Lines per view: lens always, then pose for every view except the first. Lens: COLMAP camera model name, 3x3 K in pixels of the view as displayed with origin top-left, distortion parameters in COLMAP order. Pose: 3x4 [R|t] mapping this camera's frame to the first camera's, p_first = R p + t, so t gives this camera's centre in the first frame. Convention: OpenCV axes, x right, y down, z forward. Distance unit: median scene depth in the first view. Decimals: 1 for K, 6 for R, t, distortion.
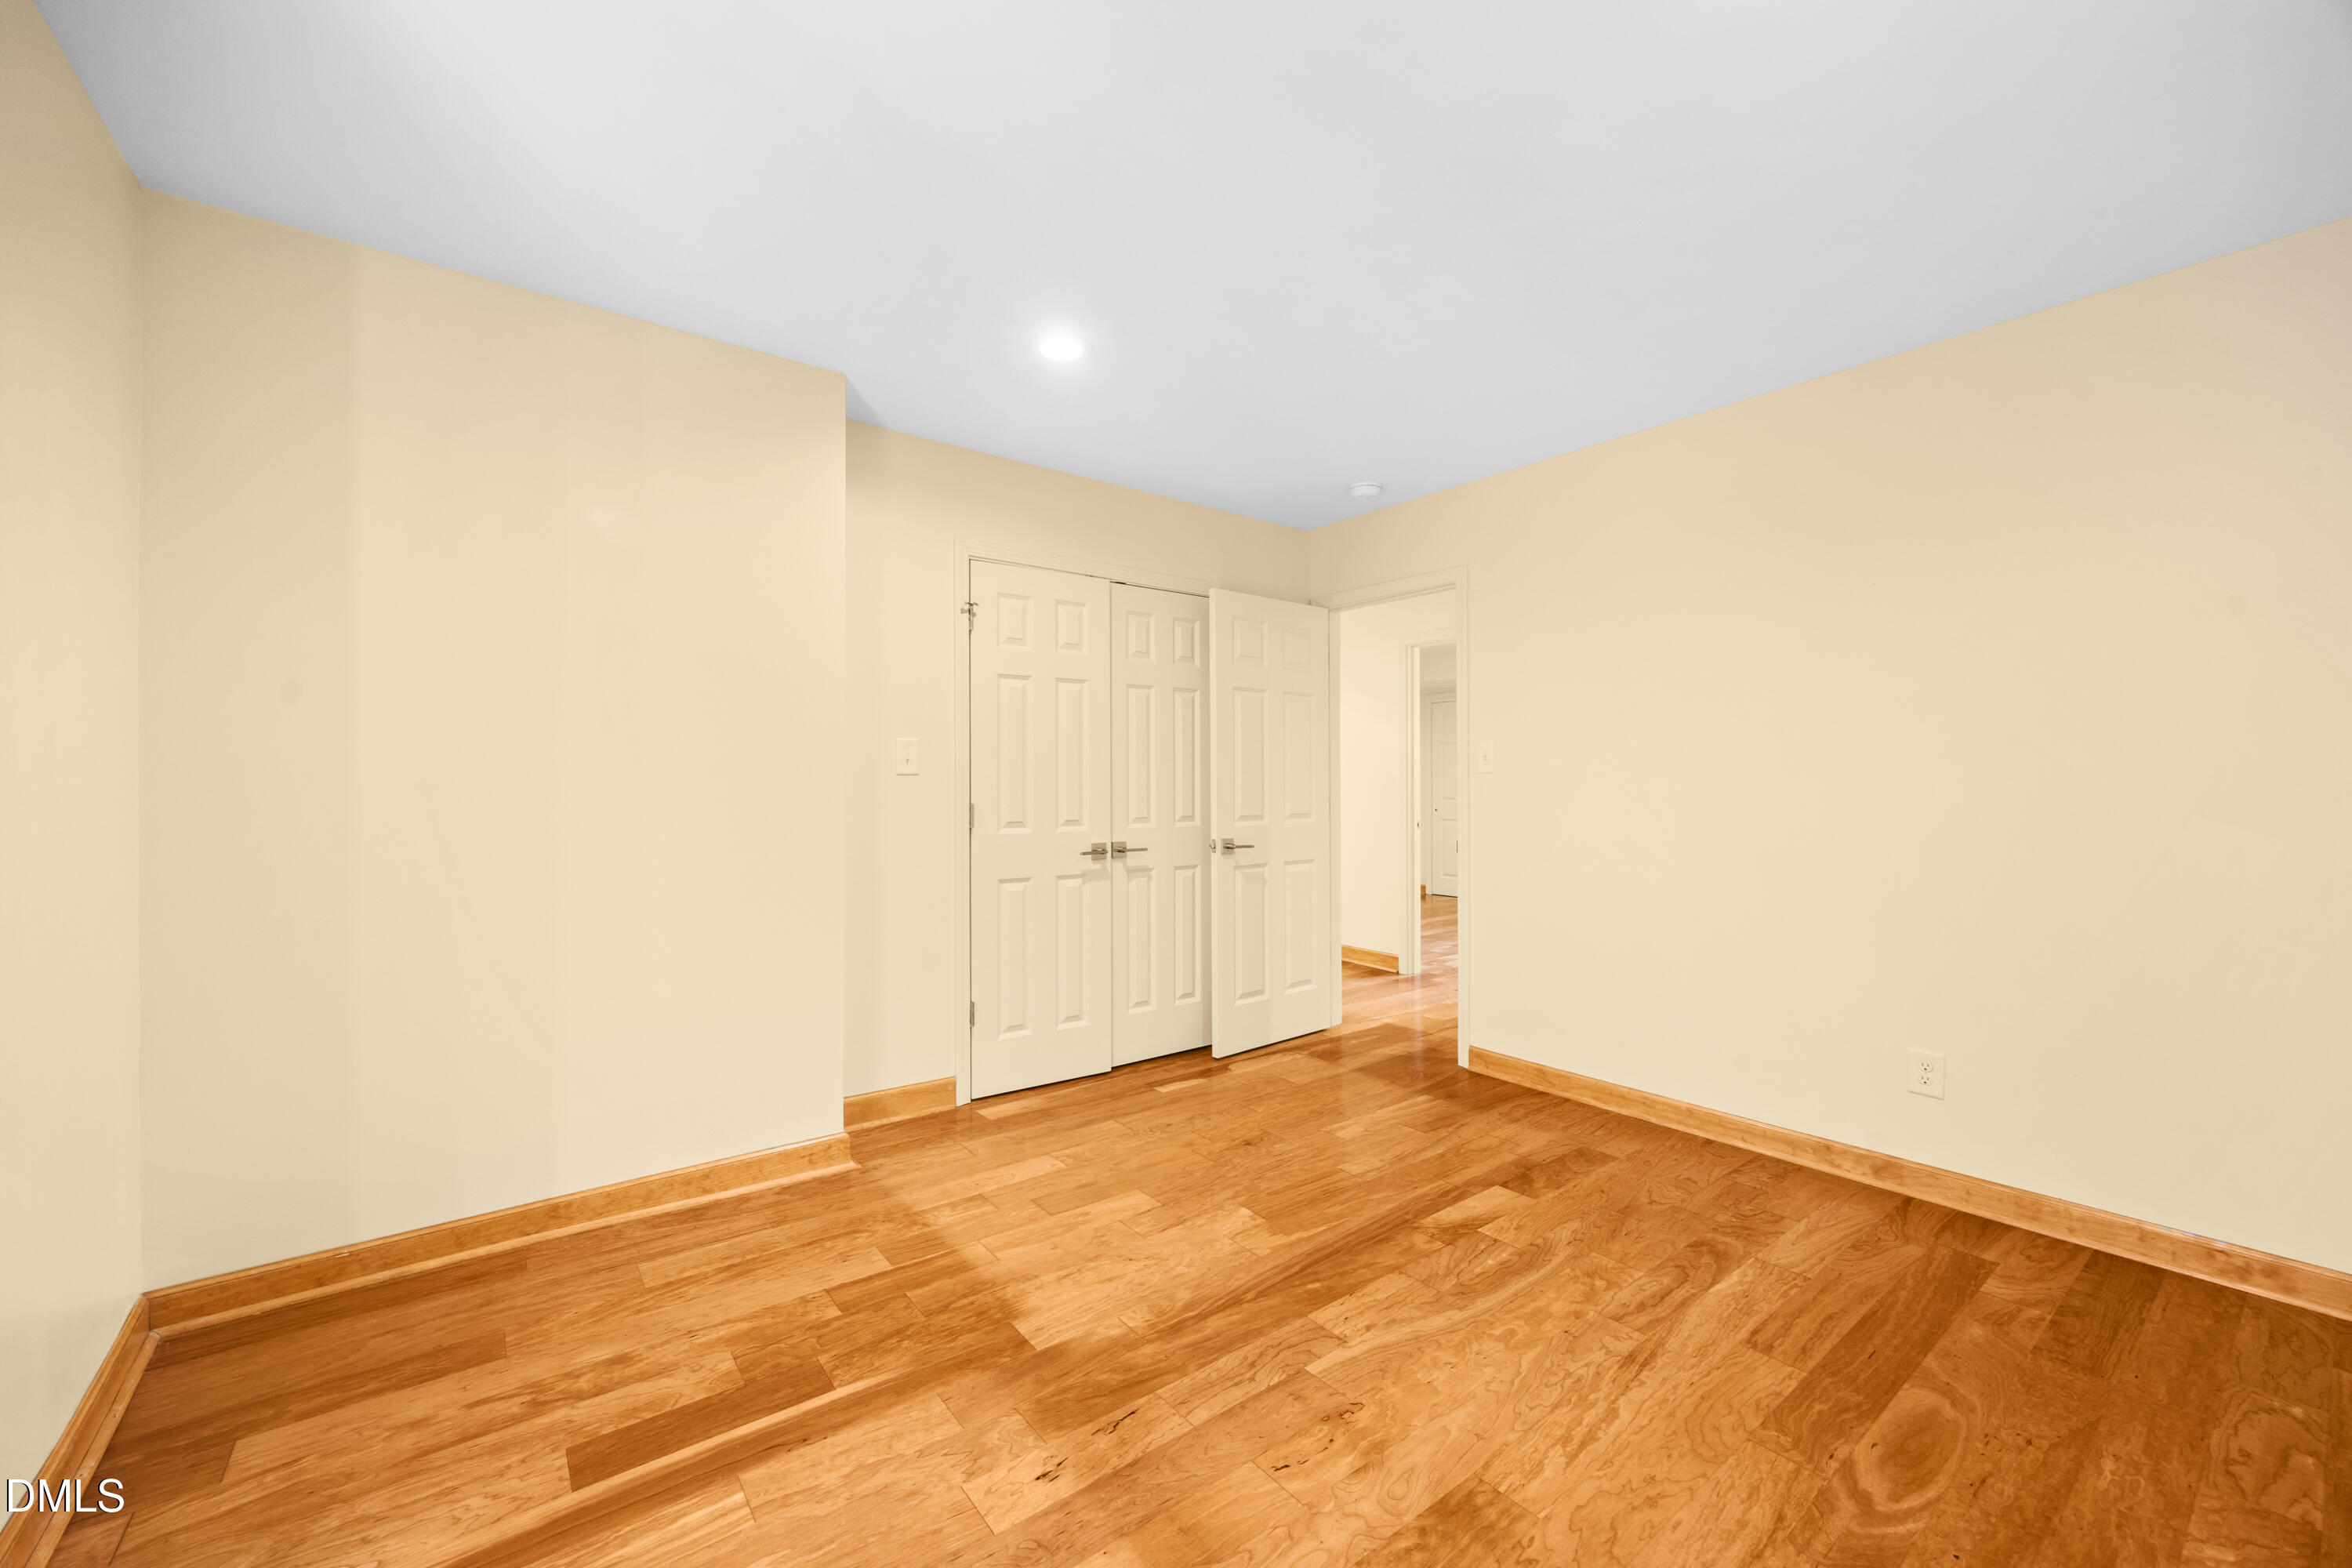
lens RADIAL K [[916.8, 0, 1168.0], [0, 916.8, 787.3], [0, 0, 1]] dist [-0.001229, -0.000276]
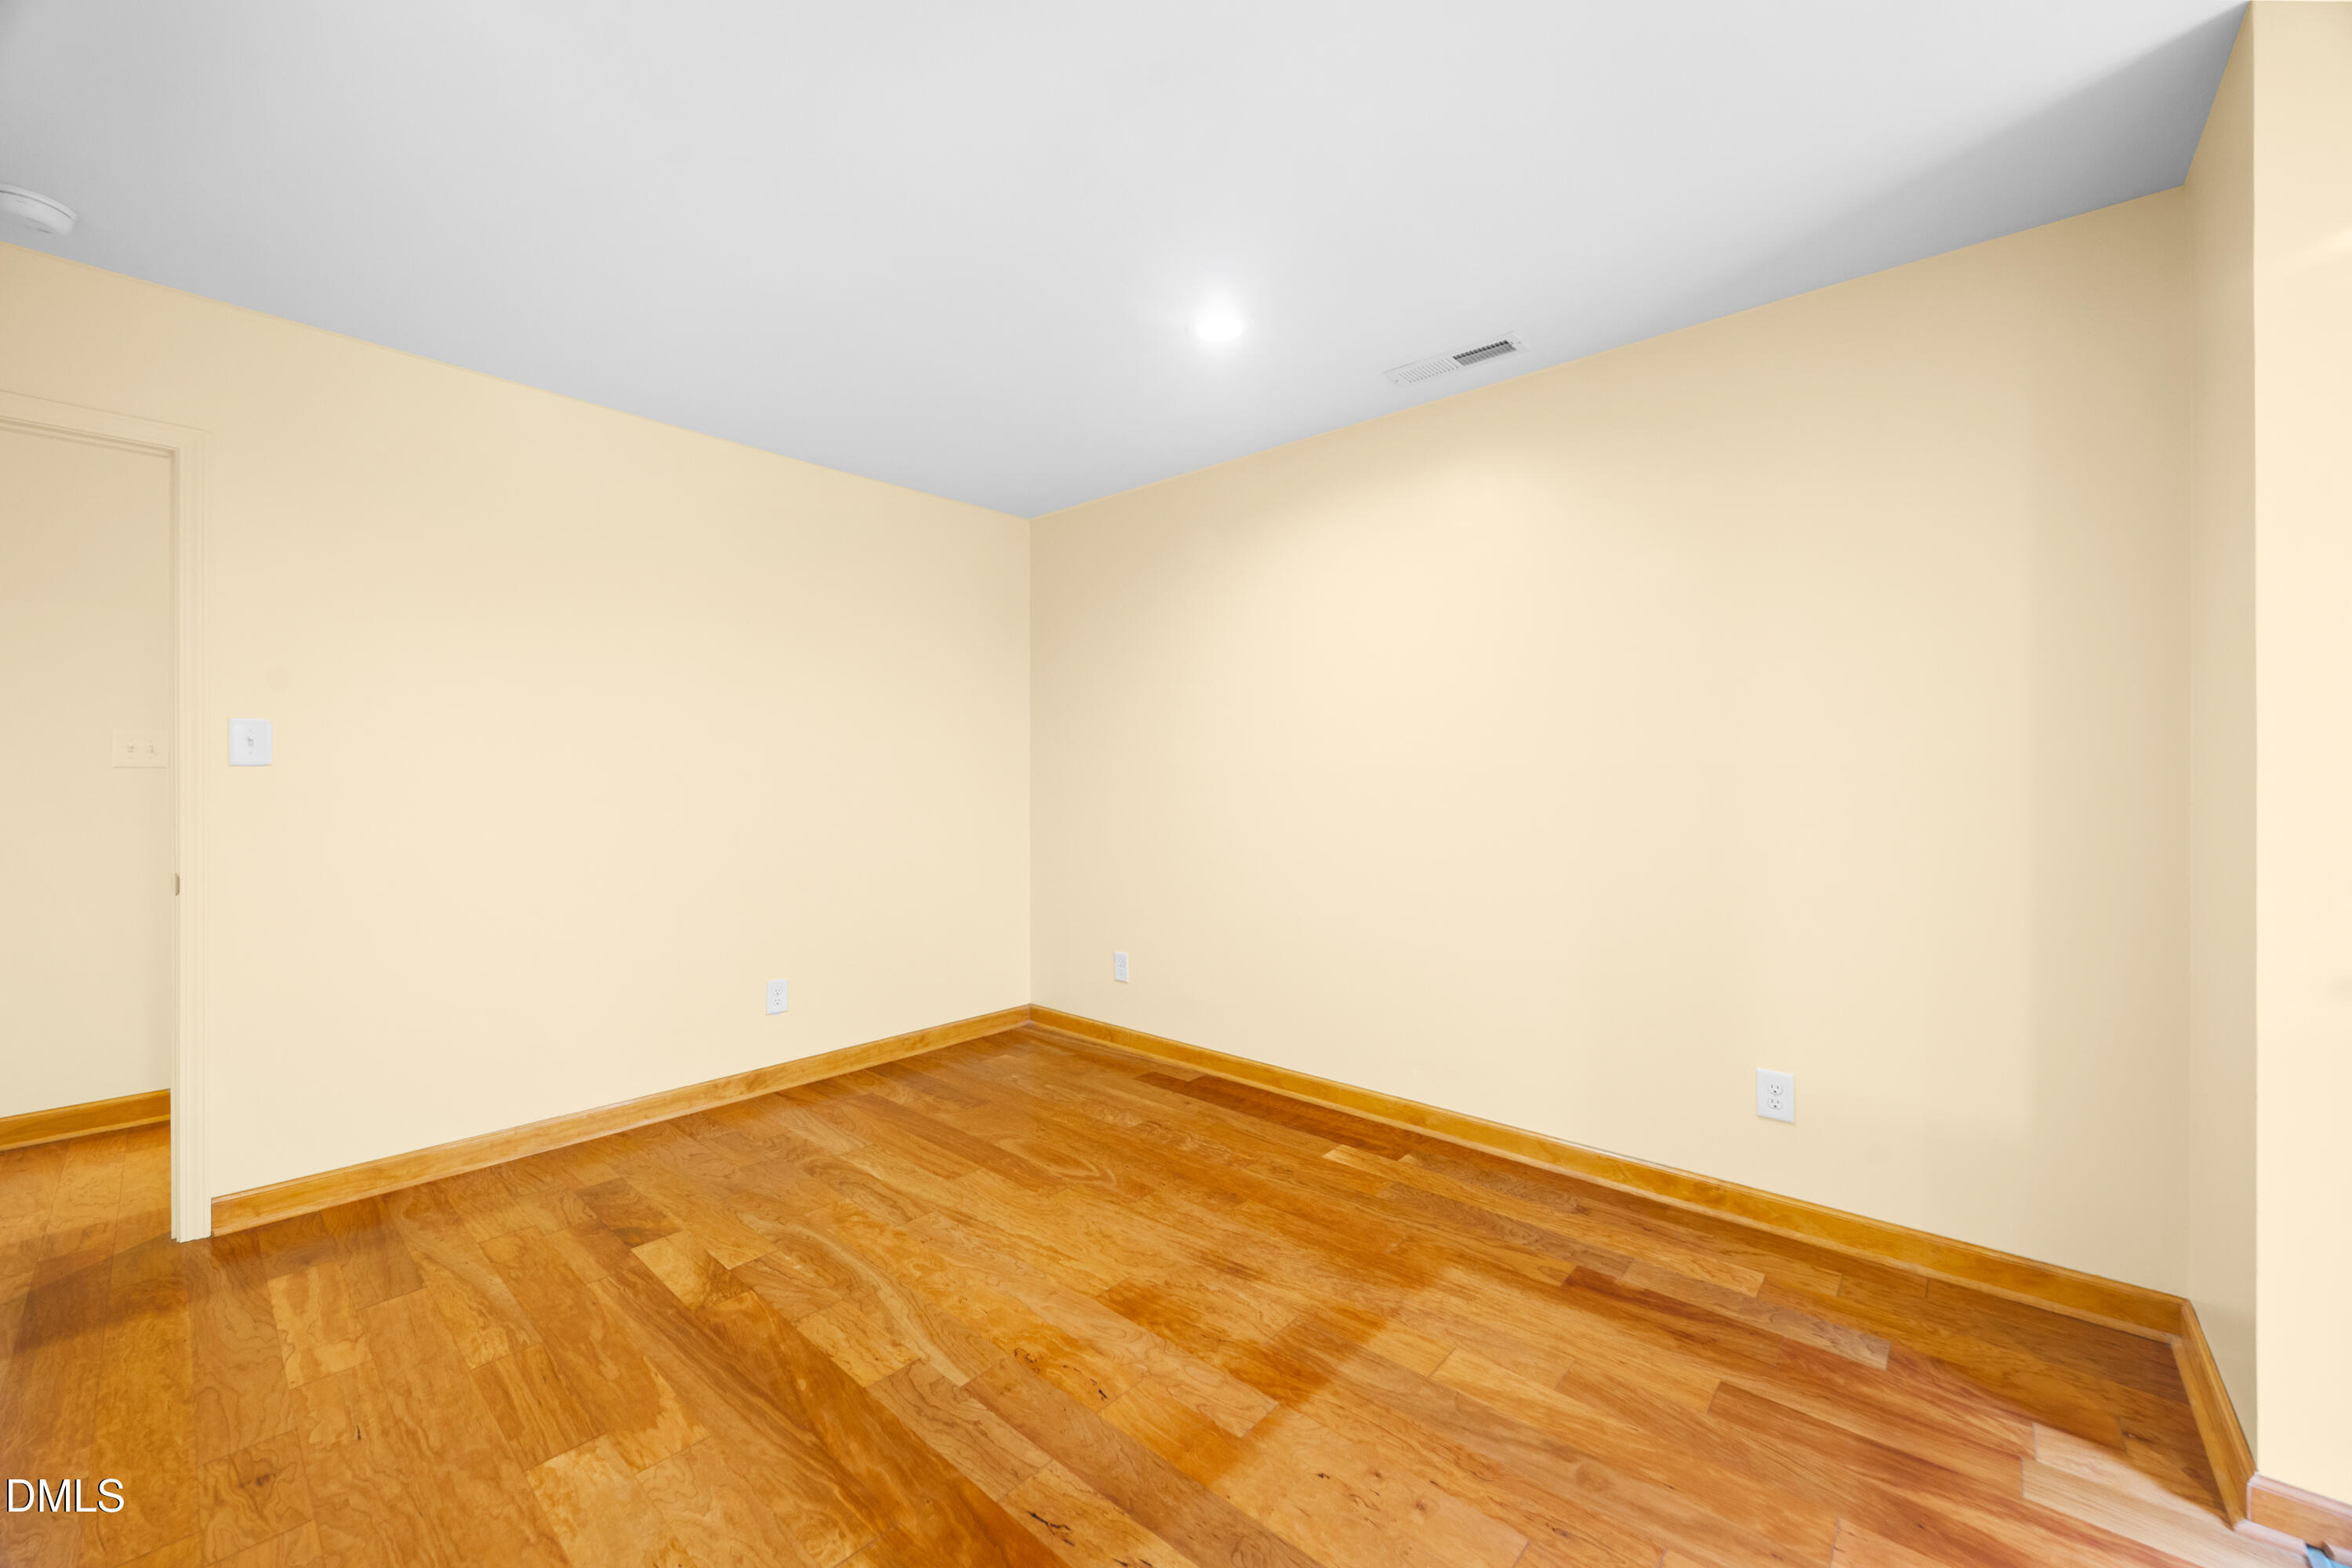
lens RADIAL K [[916.8, 0, 1172.0], [0, 916.8, 775.9], [0, 0, 1]] dist [-0.001229, -0.000276]
pose [[-0.194675, 0.002557, 0.980865, -0.739418], [0.004112, 0.999990, -0.001791, -0.009082], [-0.980859, 0.003684, -0.194683, 0.841710]]
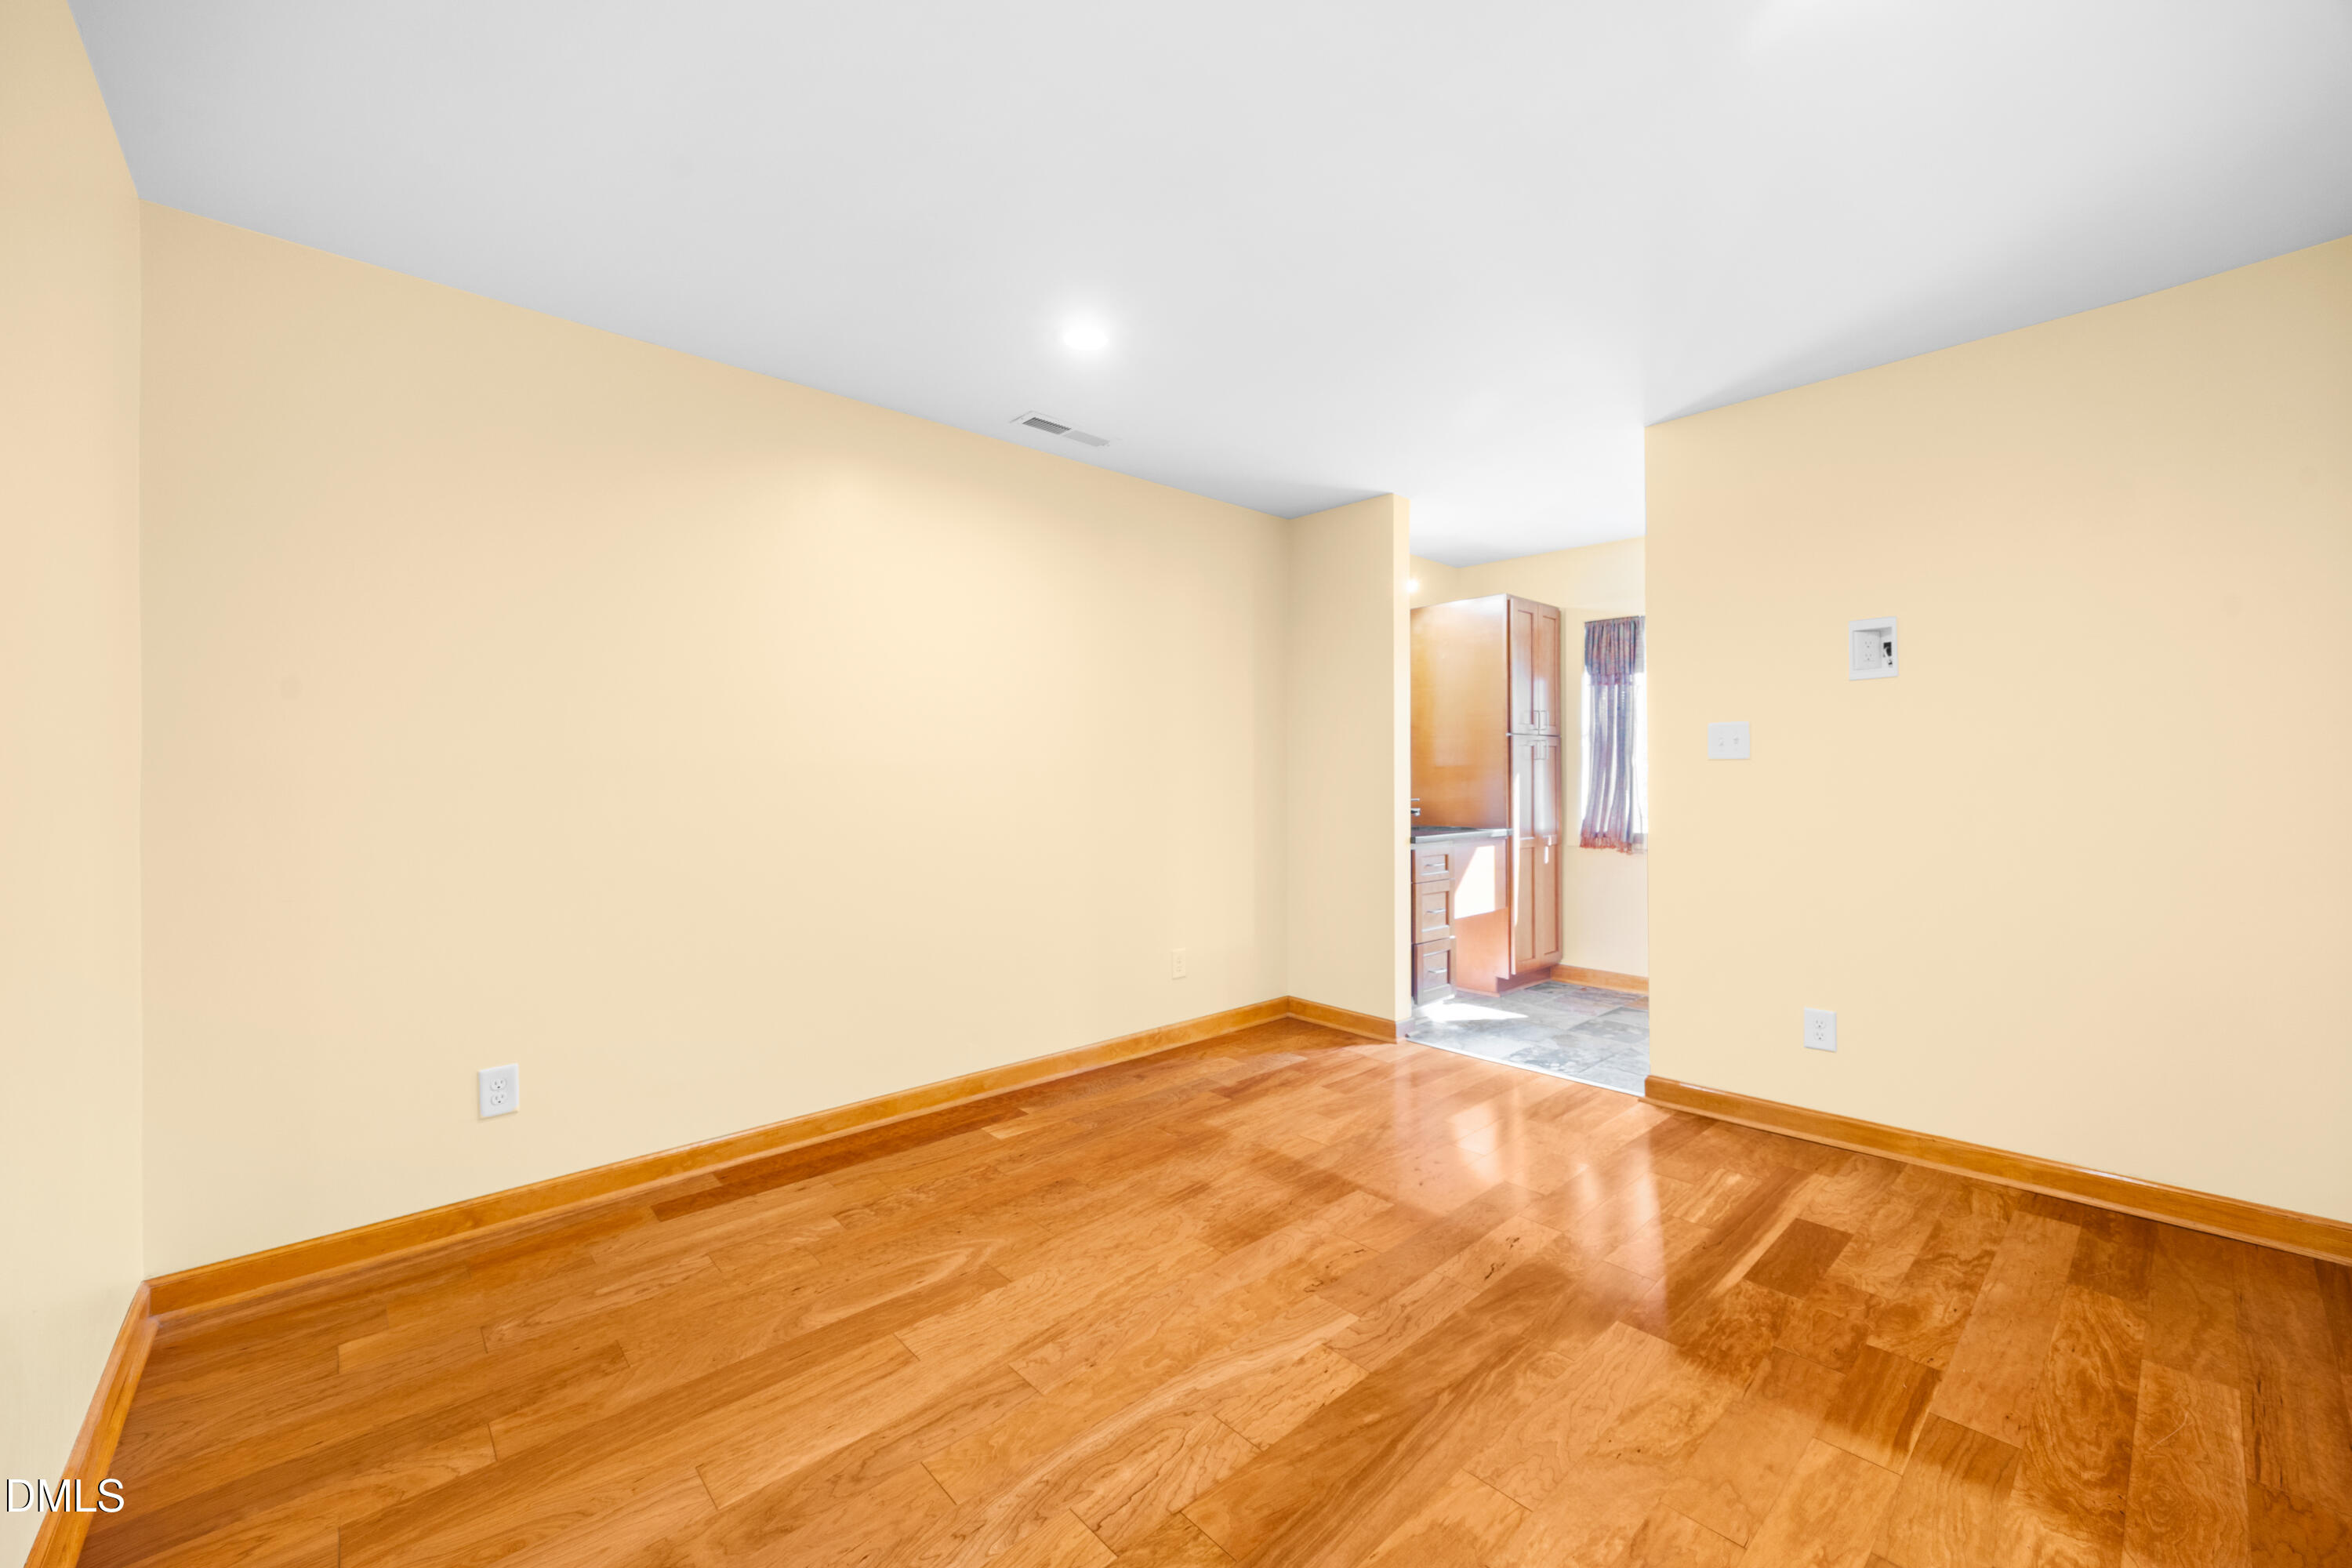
lens RADIAL K [[916.8, 0, 1187.5], [0, 916.8, 783.9], [0, 0, 1]] dist [-0.001229, -0.000276]
pose [[-0.995093, 0.010680, -0.098364, 0.390295], [0.009968, 0.999920, 0.007725, -0.000347], [0.098439, 0.006707, -0.995120, 1.779003]]
